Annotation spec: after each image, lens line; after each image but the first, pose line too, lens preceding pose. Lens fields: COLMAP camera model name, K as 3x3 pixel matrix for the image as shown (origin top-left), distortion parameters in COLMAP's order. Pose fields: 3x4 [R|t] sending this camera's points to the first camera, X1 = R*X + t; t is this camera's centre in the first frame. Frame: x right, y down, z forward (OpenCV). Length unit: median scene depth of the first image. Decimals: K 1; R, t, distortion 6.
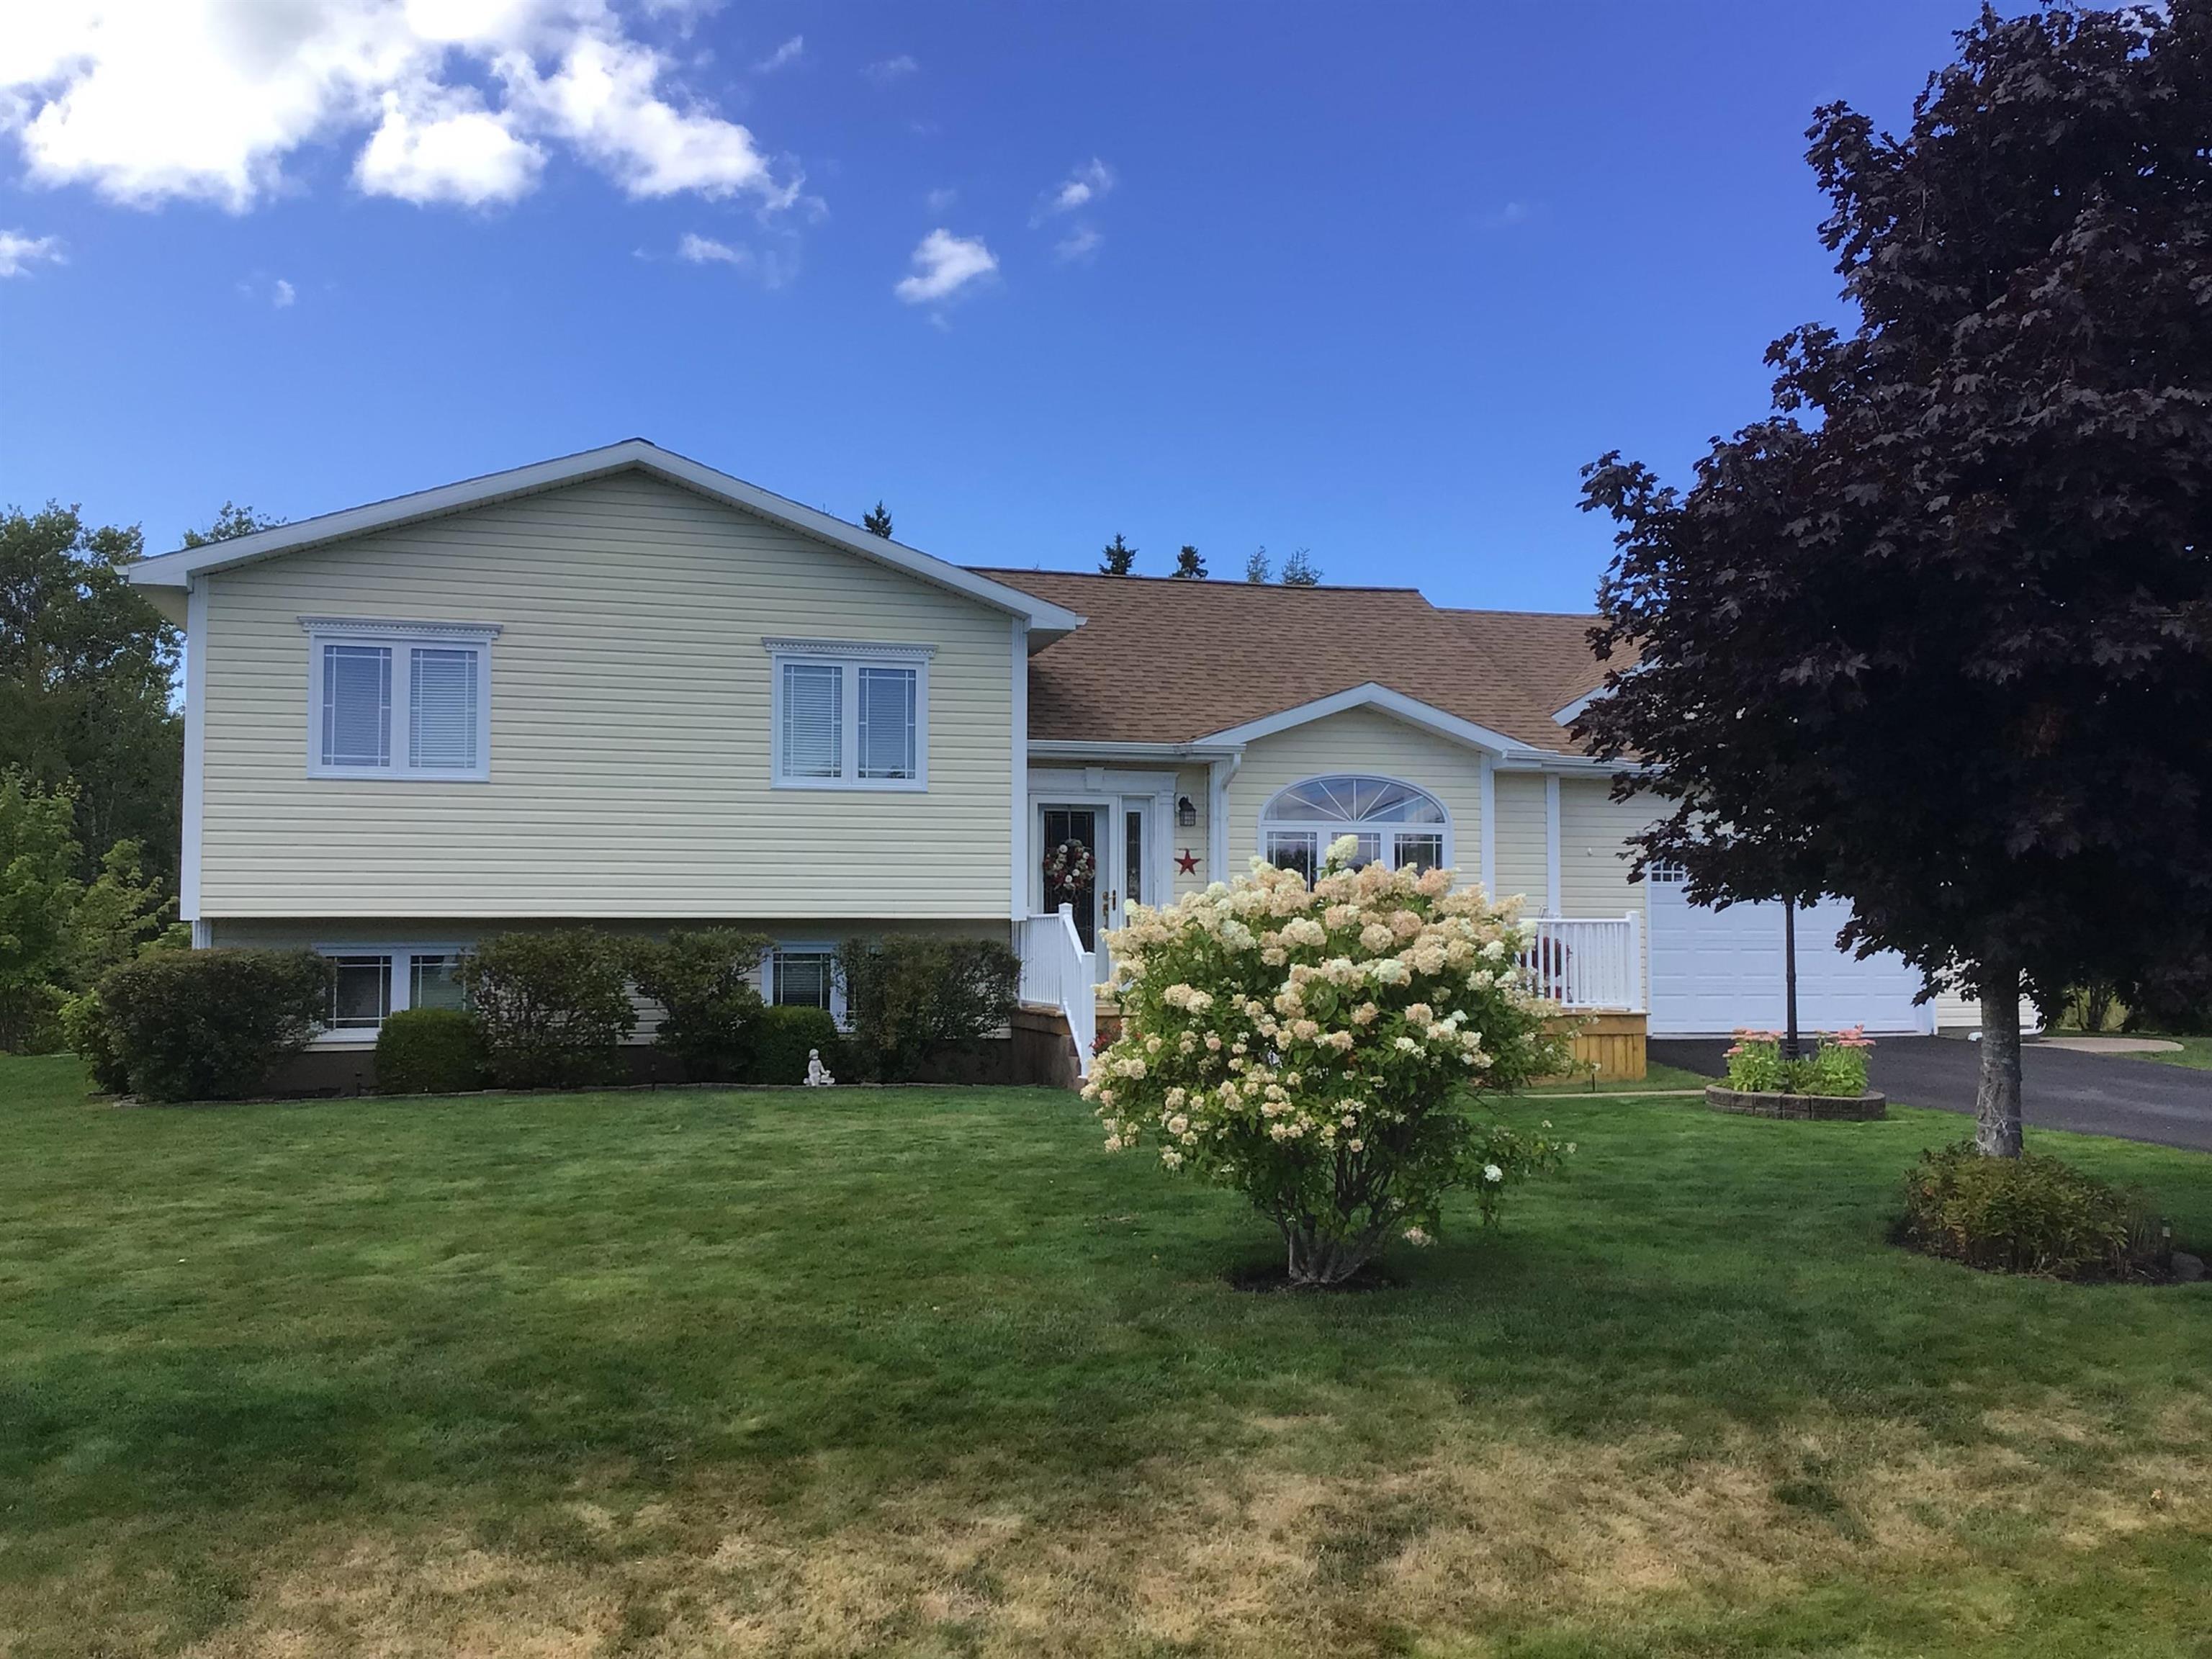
lens RADIAL K [[1996.8, 0, 1120.9], [0, 1996.8, 836.4], [0, 0, 1]] dist [0.053517, 0.000689]
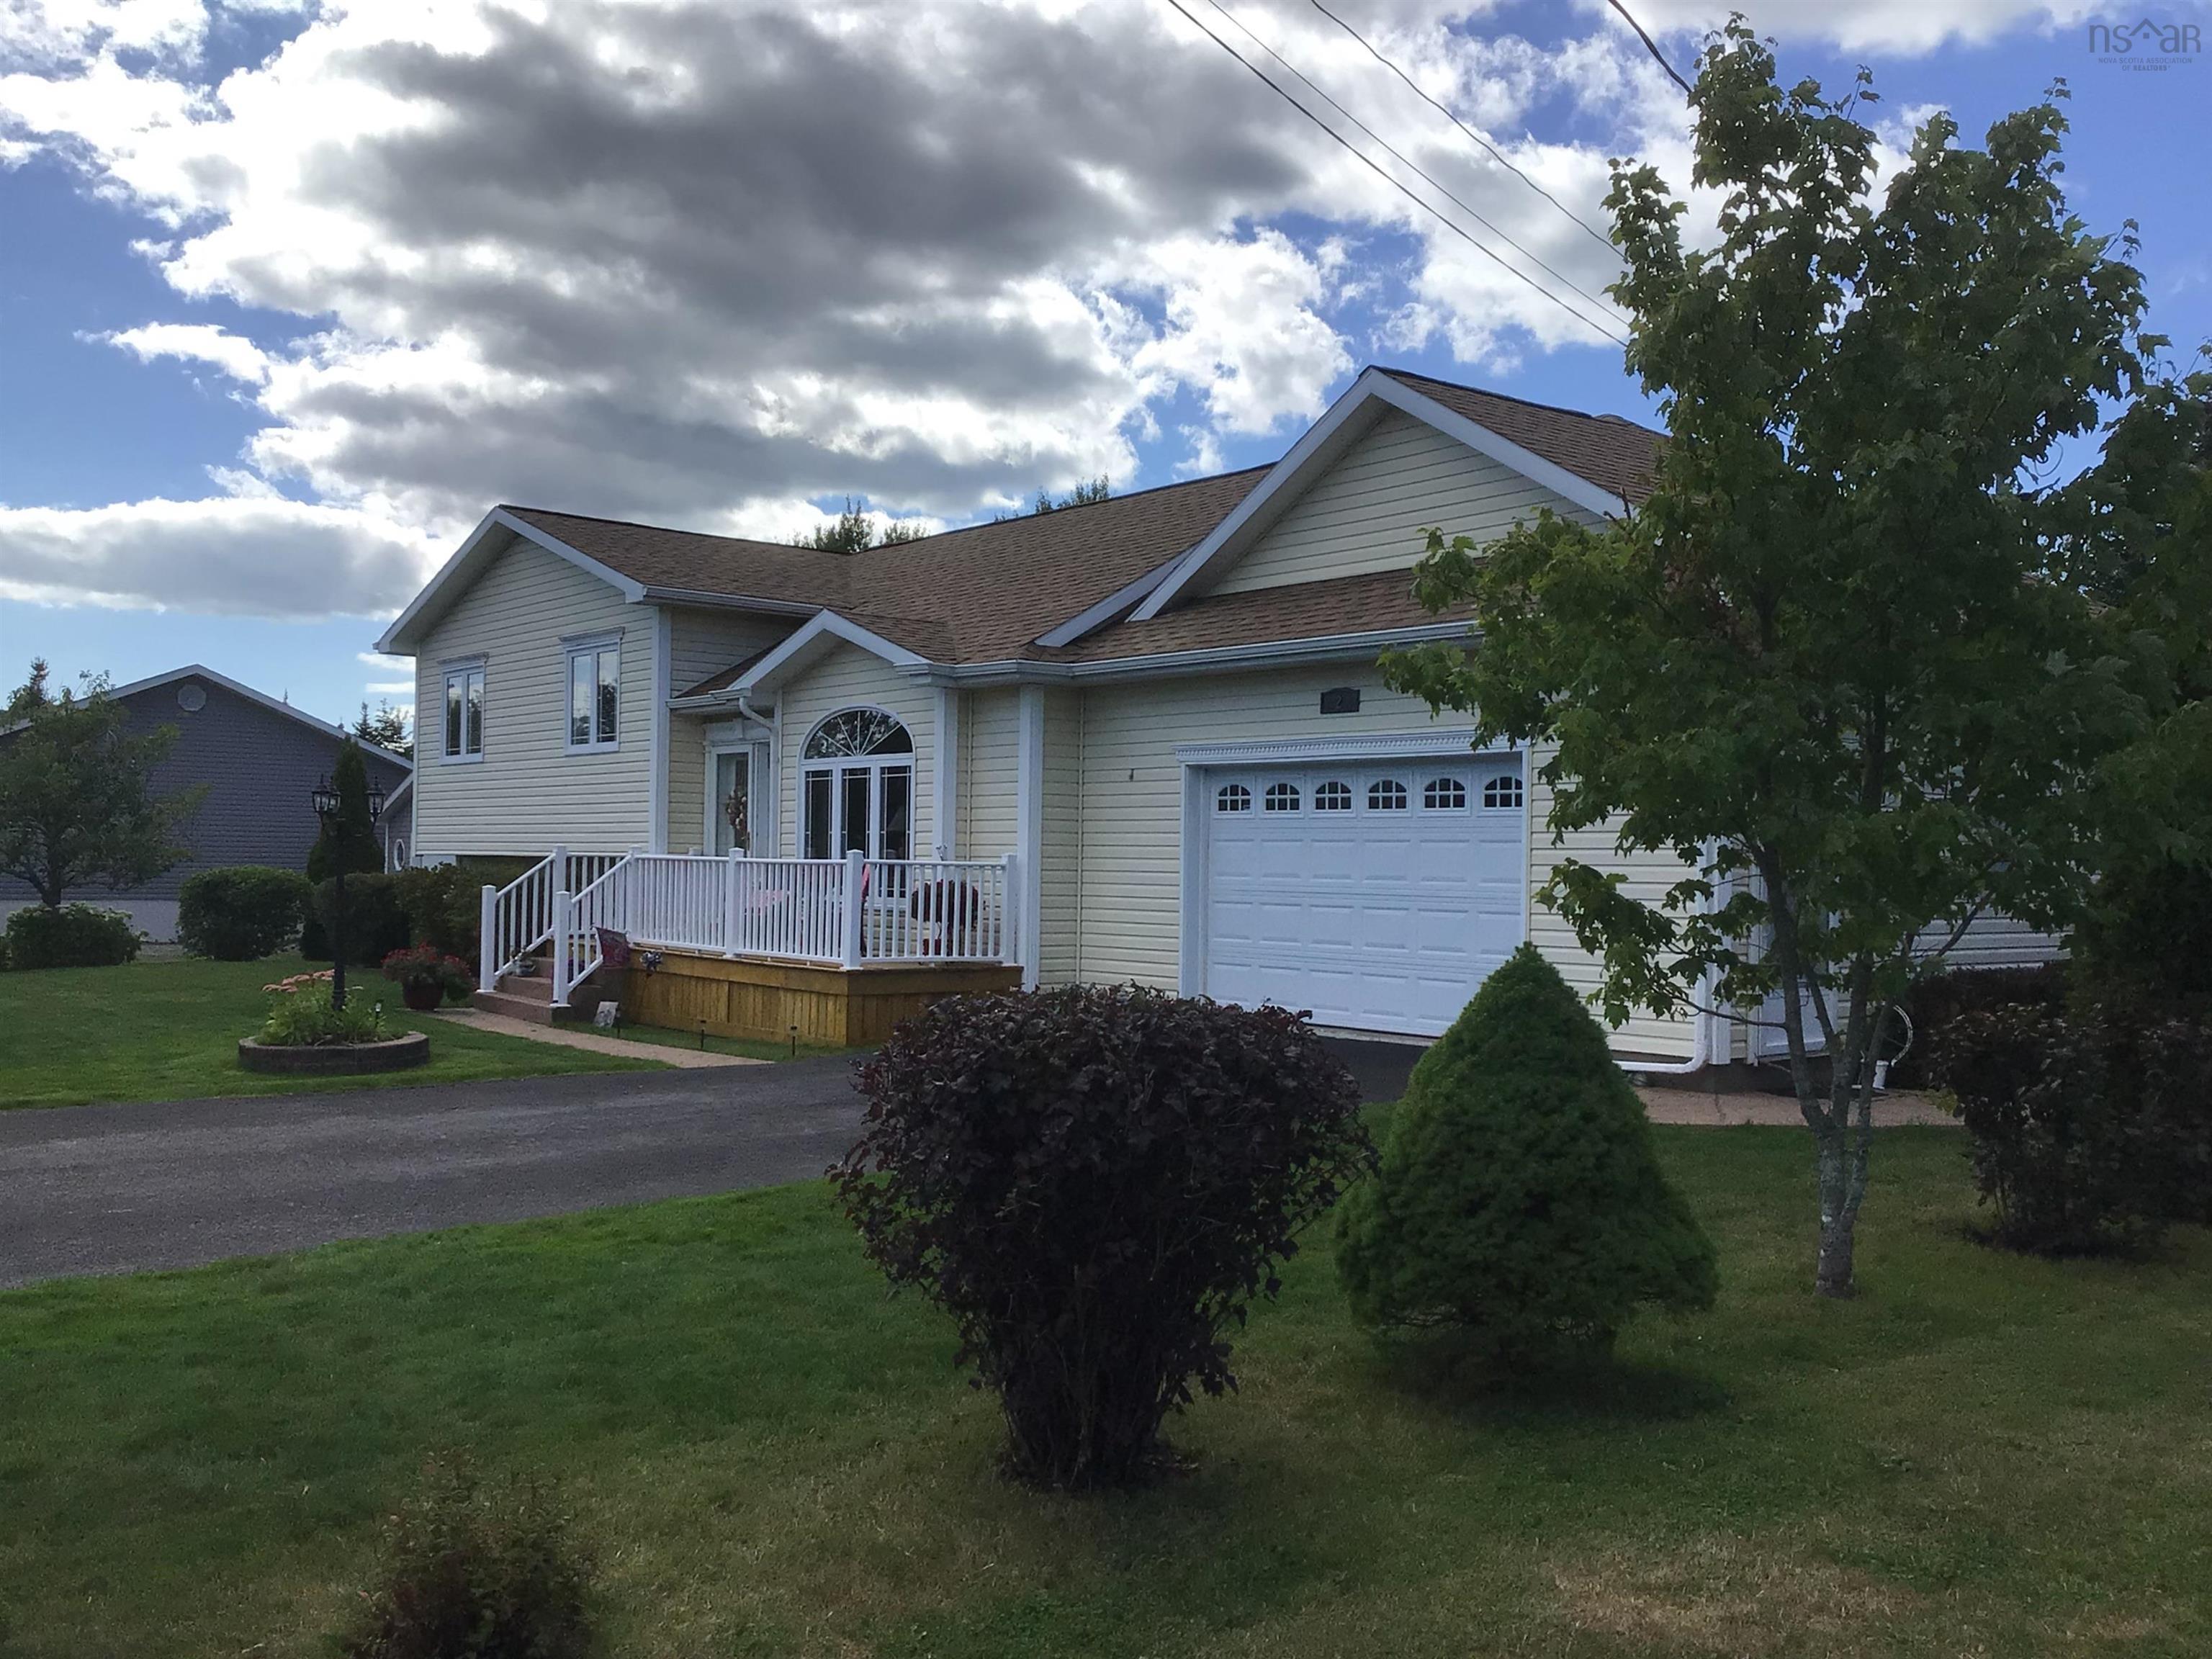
lens RADIAL K [[1996.8, 0, 1120.9], [0, 1996.8, 836.4], [0, 0, 1]] dist [0.053517, 0.000689]
pose [[0.382568, -0.007033, -0.923901, 1.144829], [0.034433, 0.999385, 0.006650, 0.031583], [0.923286, -0.034356, 0.382575, 0.830376]]
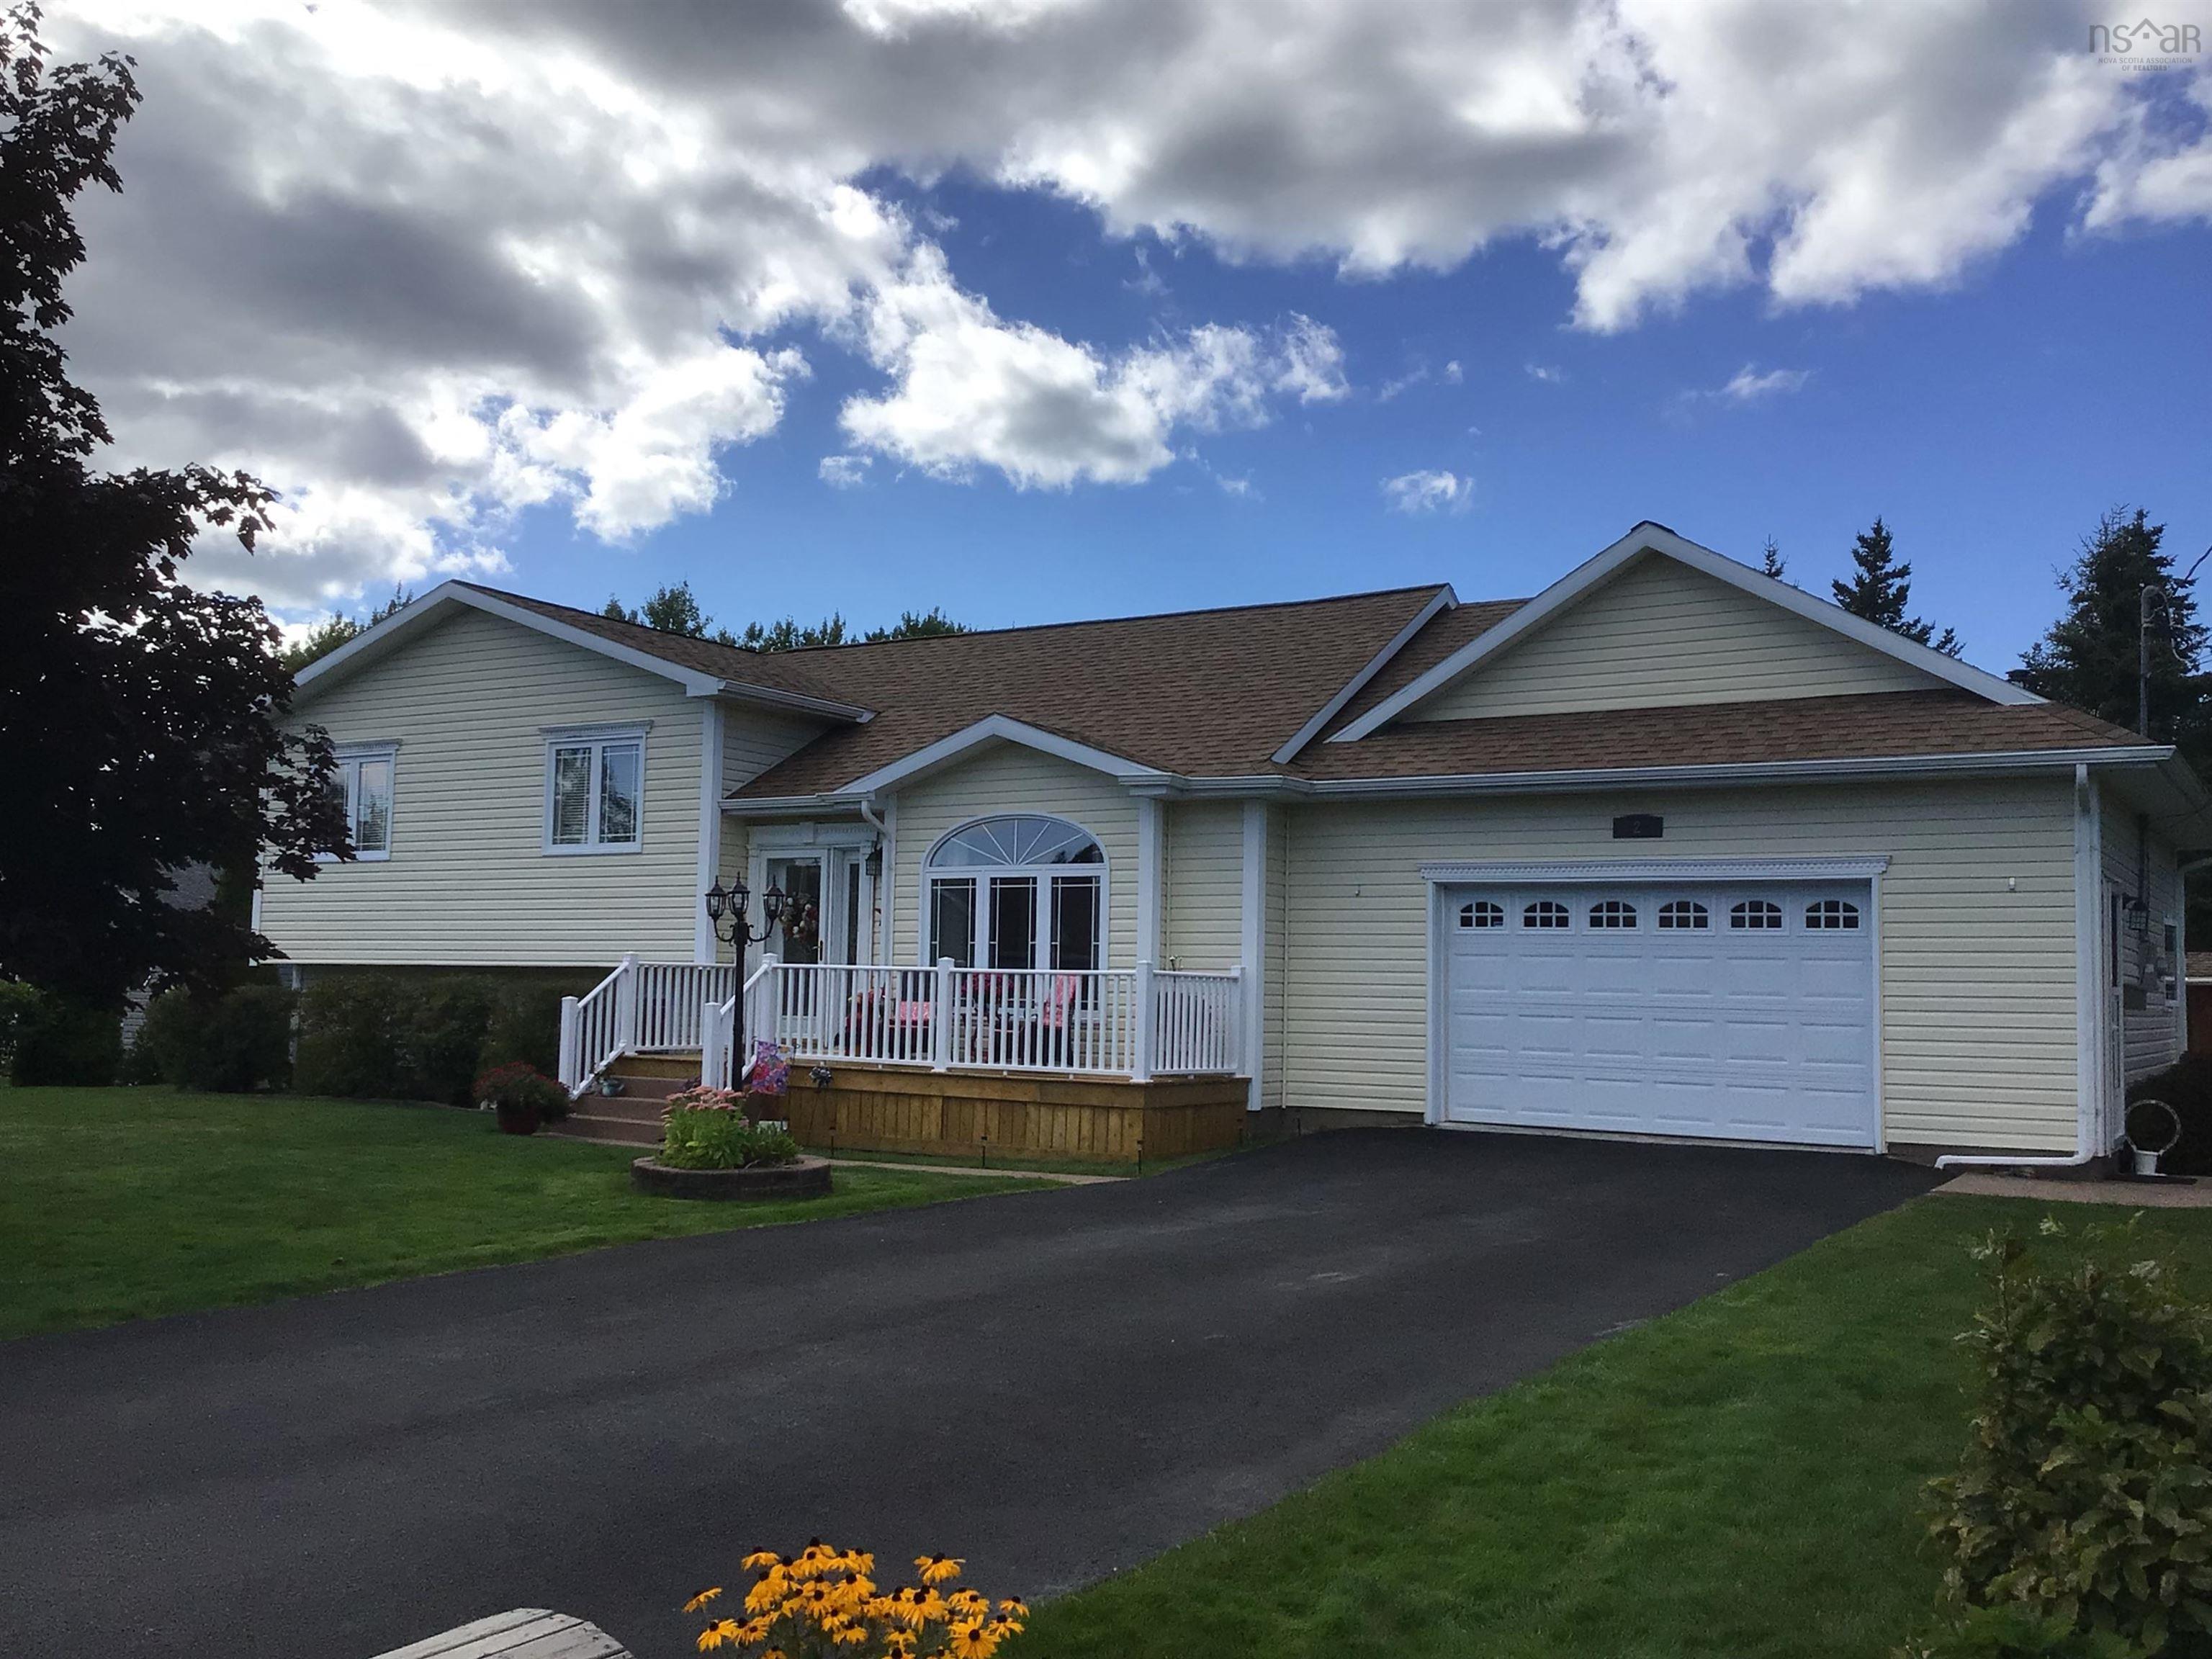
lens RADIAL K [[1996.8, 0, 1120.9], [0, 1996.8, 836.4], [0, 0, 1]] dist [0.053517, 0.000689]
pose [[0.666634, -0.047367, -0.743879, 0.924578], [0.018788, 0.998730, -0.046758, 0.026002], [0.745149, 0.017195, 0.666677, 0.463893]]
